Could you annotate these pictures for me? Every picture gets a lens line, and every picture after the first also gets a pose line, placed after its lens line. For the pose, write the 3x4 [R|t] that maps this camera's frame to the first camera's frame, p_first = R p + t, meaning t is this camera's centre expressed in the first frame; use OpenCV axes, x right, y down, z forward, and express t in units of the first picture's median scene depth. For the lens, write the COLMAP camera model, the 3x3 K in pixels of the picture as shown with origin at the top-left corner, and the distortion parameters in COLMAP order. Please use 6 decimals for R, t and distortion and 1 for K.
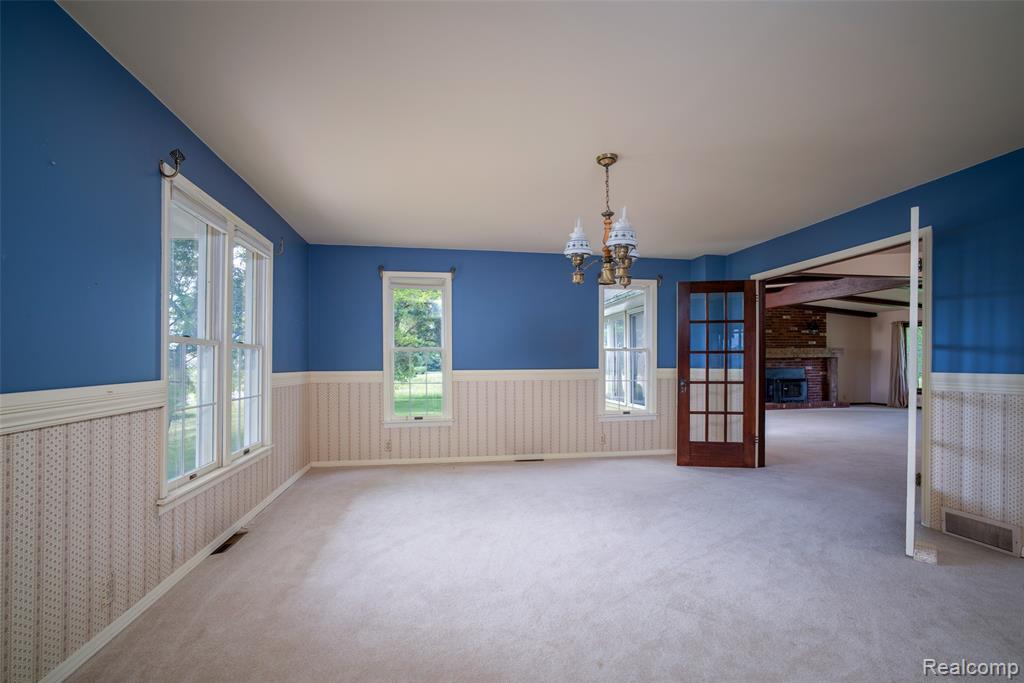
lens RADIAL K [[457.2, 0, 513.9], [0, 457.2, 355.2], [0, 0, 1]] dist [-0.002645, 0.009763]
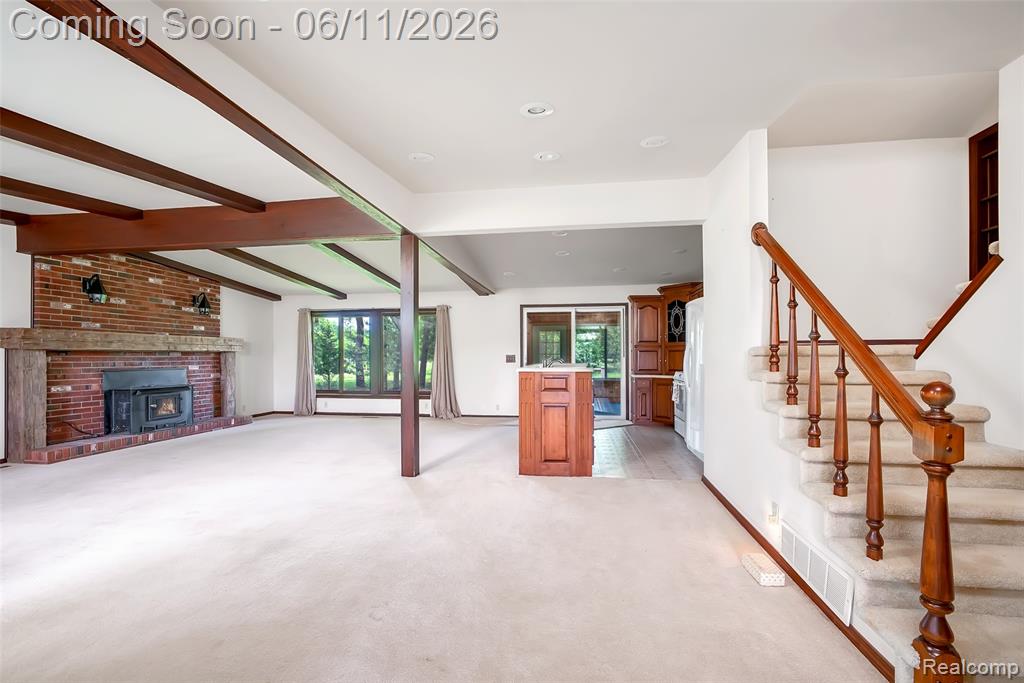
lens RADIAL K [[457.2, 0, 513.9], [0, 457.2, 355.2], [0, 0, 1]] dist [-0.002645, 0.009763]
pose [[0.347237, 0.005494, 0.937761, 0.209487], [-0.002667, 0.999985, -0.004871, 0.012340], [-0.937774, -0.000810, 0.347246, 0.372003]]
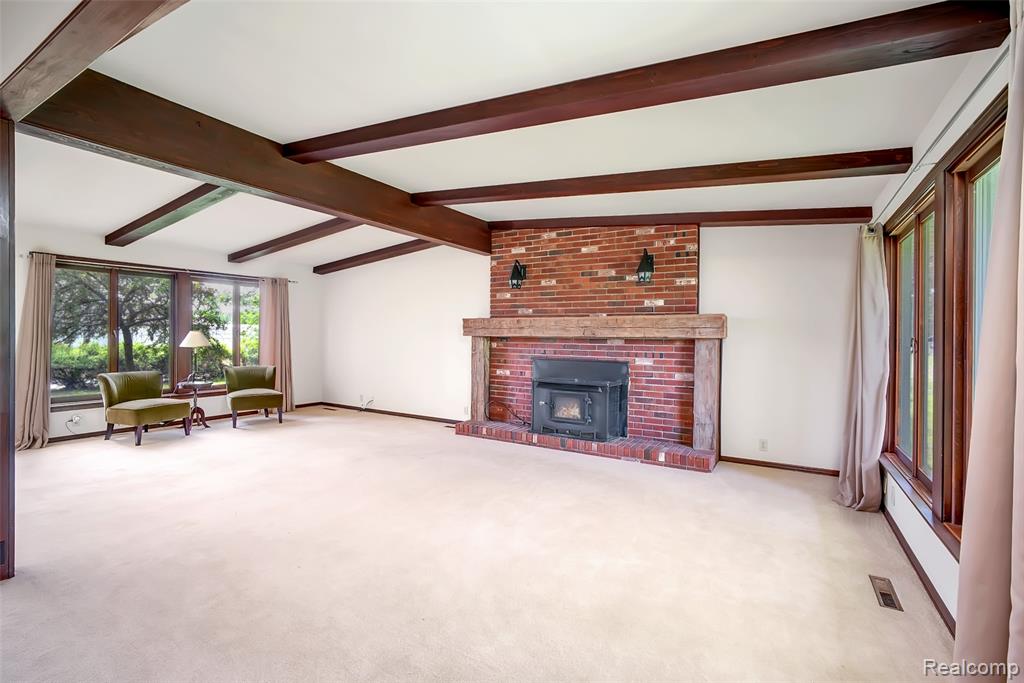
lens RADIAL K [[441.0, 0, 508.7], [0, 441.0, 336.0], [0, 0, 1]] dist [-0.002188, -0.000093]
pose [[0.751277, 0.011686, -0.659884, 0.825992], [-0.009395, 0.999931, 0.007012, 0.001755], [0.659921, 0.000932, 0.751335, 0.609291]]
